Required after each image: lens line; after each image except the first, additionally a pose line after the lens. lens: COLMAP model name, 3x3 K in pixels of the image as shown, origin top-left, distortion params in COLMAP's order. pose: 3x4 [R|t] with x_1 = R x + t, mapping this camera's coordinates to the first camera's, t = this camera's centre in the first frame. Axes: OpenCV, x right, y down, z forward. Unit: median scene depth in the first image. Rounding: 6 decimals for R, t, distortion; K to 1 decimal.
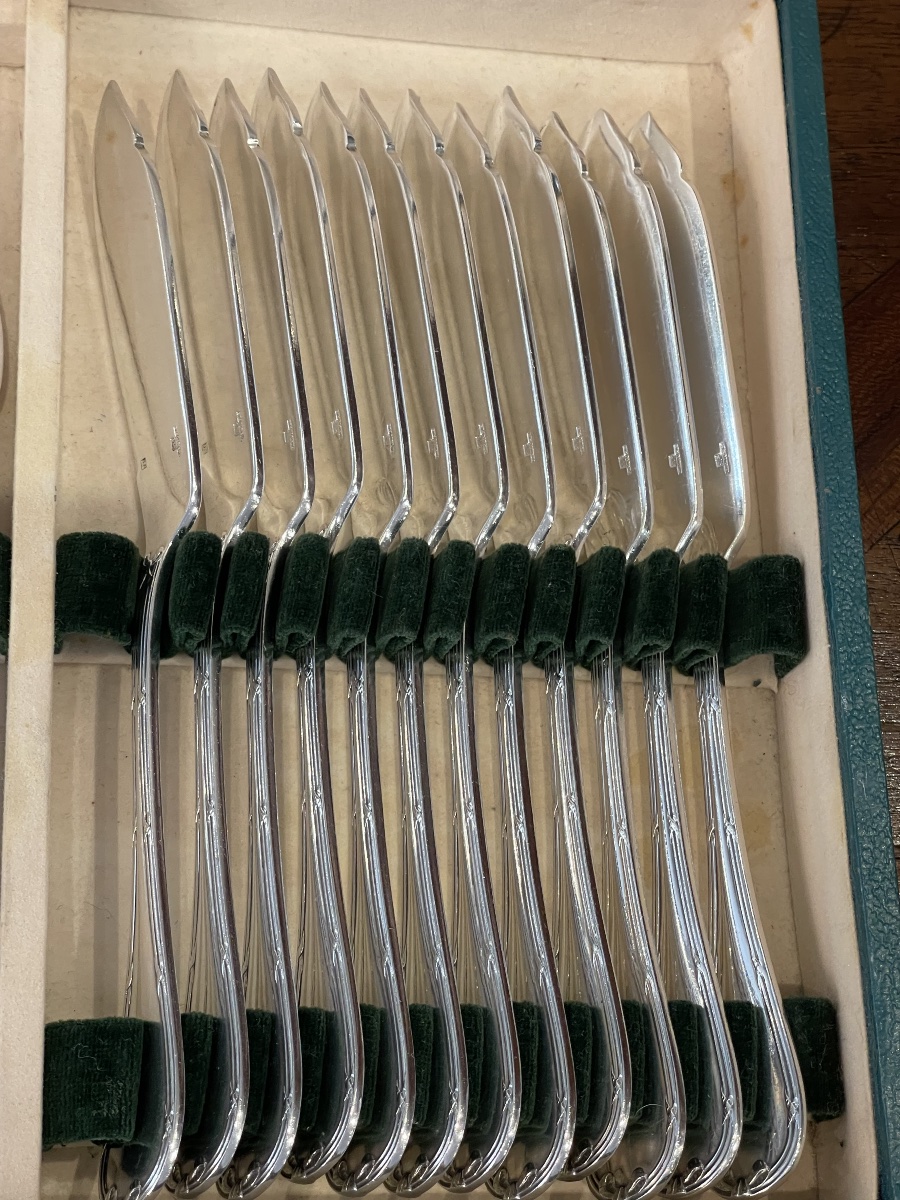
lens RADIAL K [[2293.0, 0, 450.0], [0, 2293.0, 600.0], [0, 0, 1]] dist [0.074039, 0.233042]
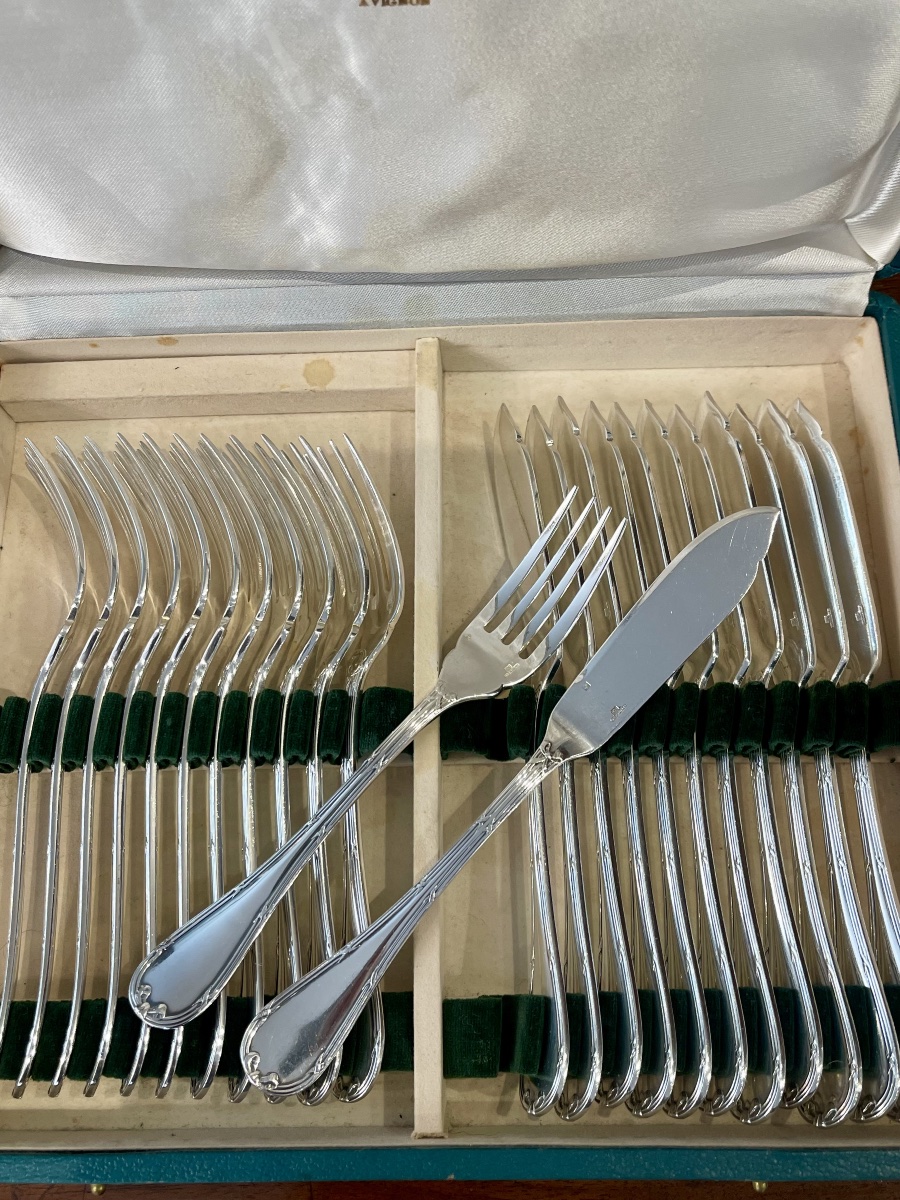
lens RADIAL K [[1120.9, 0, 450.0], [0, 1120.9, 600.0], [0, 0, 1]] dist [0.042893, -0.088521]
pose [[0.972335, -0.055334, -0.226944, 0.022024], [0.050950, 0.998385, -0.025138, -0.067807], [0.227968, 0.012880, 0.973583, 0.194578]]
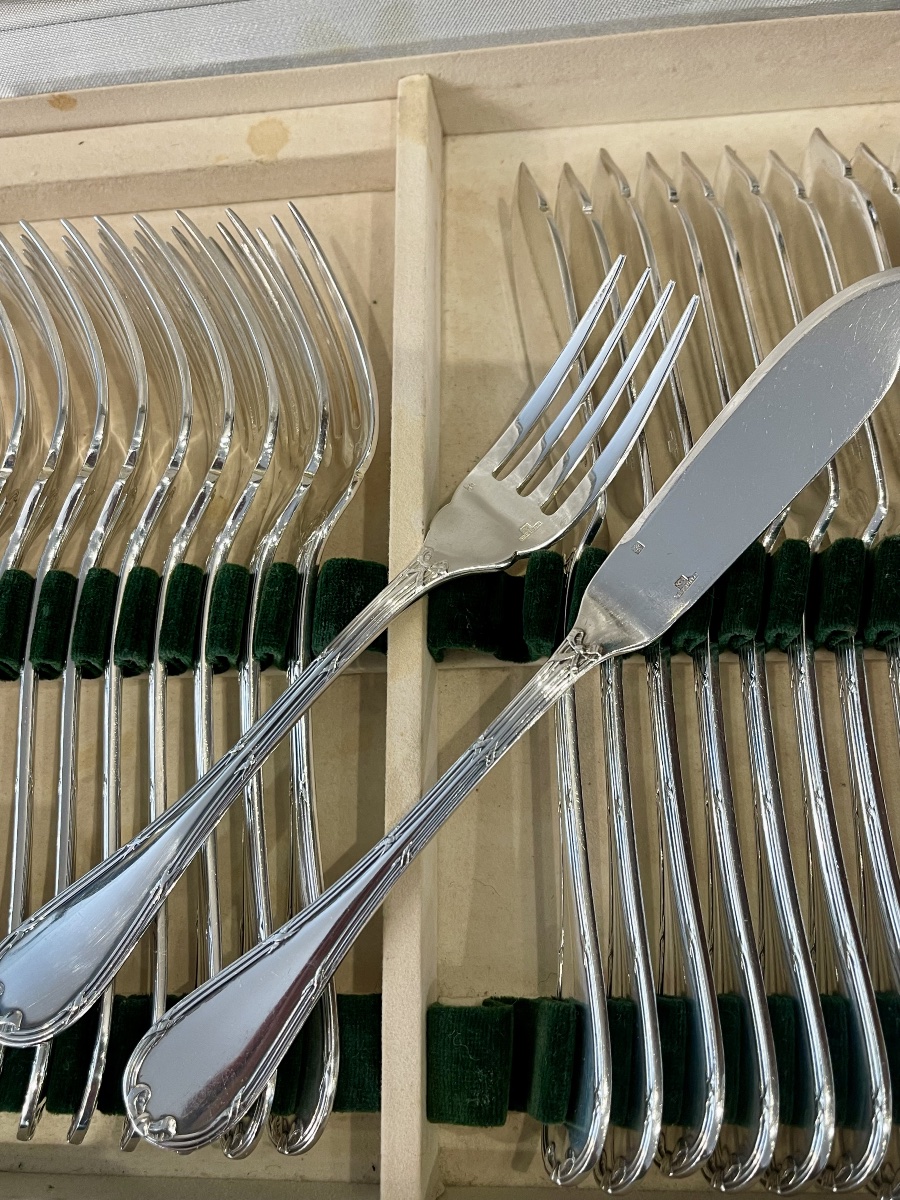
lens RADIAL K [[1100.2, 0, 450.0], [0, 1100.2, 600.0], [0, 0, 1]] dist [0.008486, 0.001989]
pose [[0.947107, -0.060357, -0.315192, 0.011877], [0.071199, 0.997197, 0.022985, -0.019776], [0.312921, -0.044211, 0.948750, 0.442669]]
